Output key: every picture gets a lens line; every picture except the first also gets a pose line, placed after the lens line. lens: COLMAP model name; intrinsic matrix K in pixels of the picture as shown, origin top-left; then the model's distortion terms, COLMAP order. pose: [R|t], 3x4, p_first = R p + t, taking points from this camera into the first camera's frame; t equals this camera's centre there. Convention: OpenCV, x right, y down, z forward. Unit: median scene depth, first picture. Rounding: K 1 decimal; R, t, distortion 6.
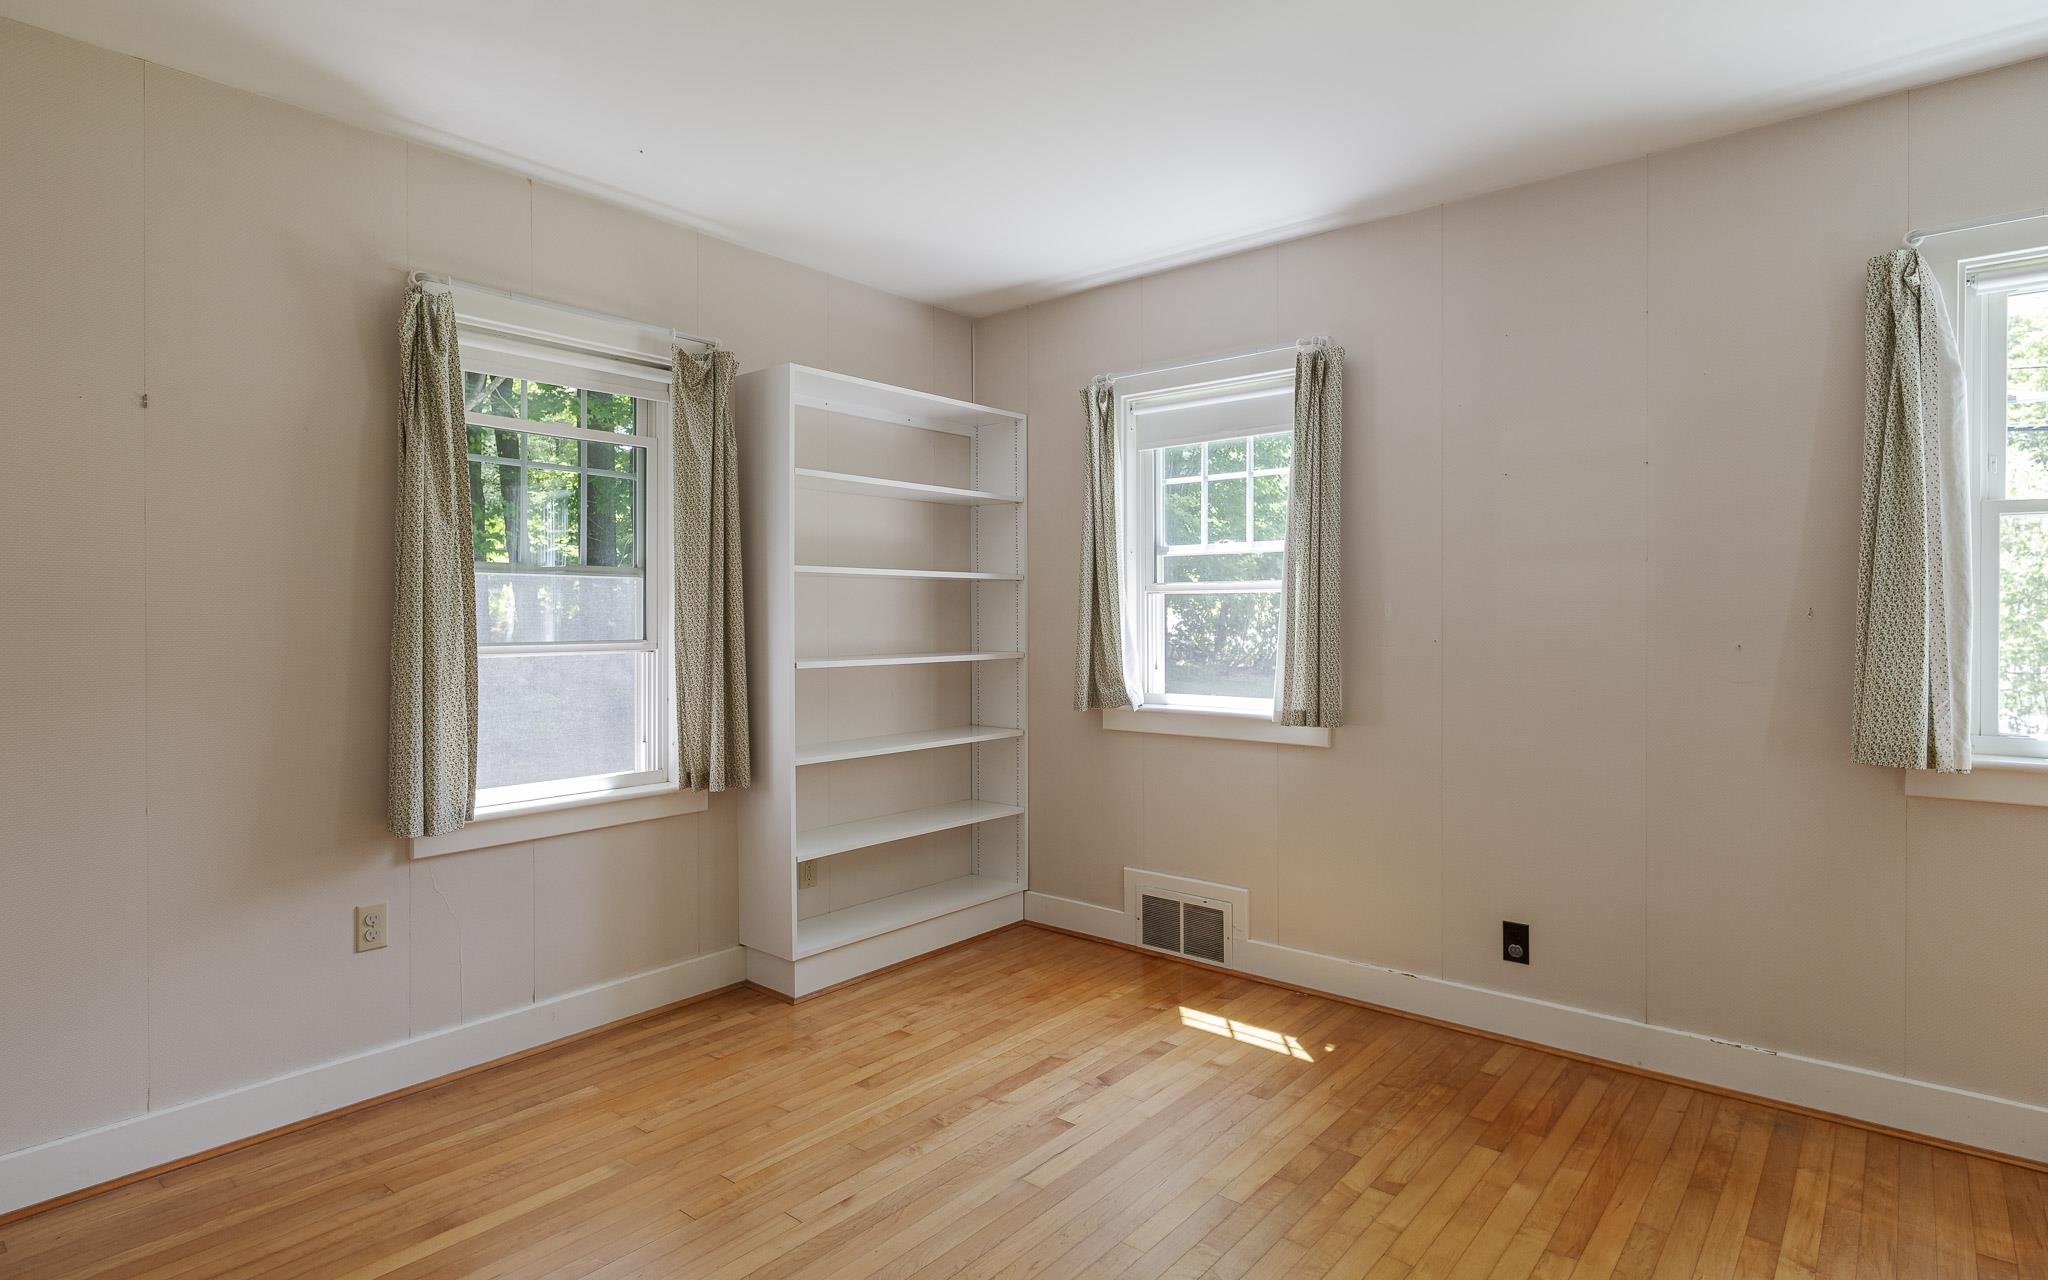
lens RADIAL K [[1071.7, 0, 1004.1], [0, 1071.7, 618.8], [0, 0, 1]] dist [0.002304, -0.000388]
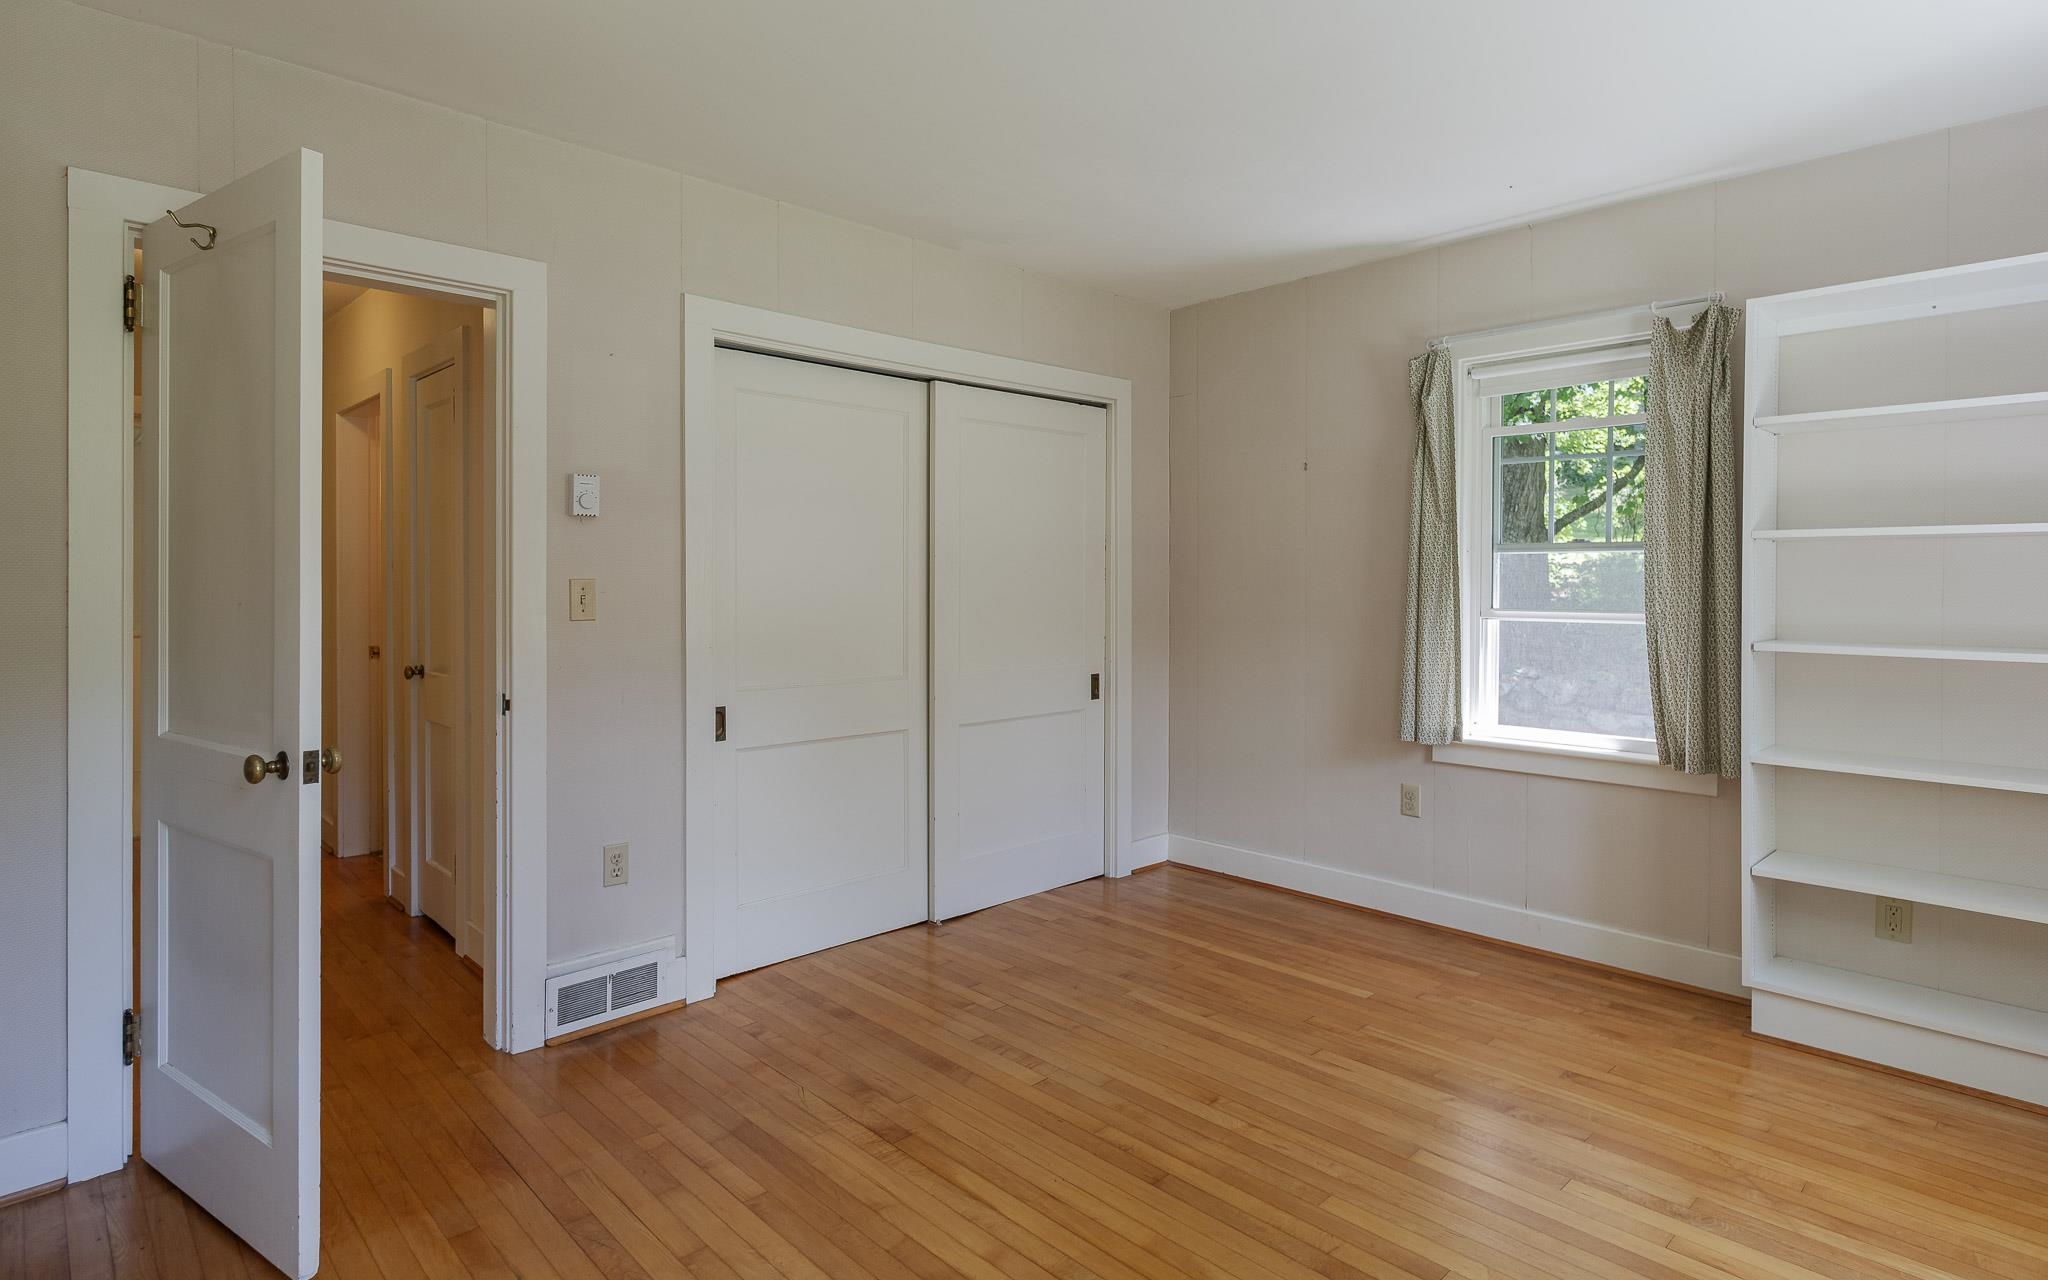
lens RADIAL K [[1069.4, 0, 1023.0], [0, 1069.4, 577.6], [0, 0, 1]] dist [0.000286, -0.000236]
pose [[-0.105374, -0.002773, -0.994429, 0.823474], [-0.008430, 0.999963, -0.001895, -0.006585], [0.994397, 0.008183, -0.105393, 0.570017]]
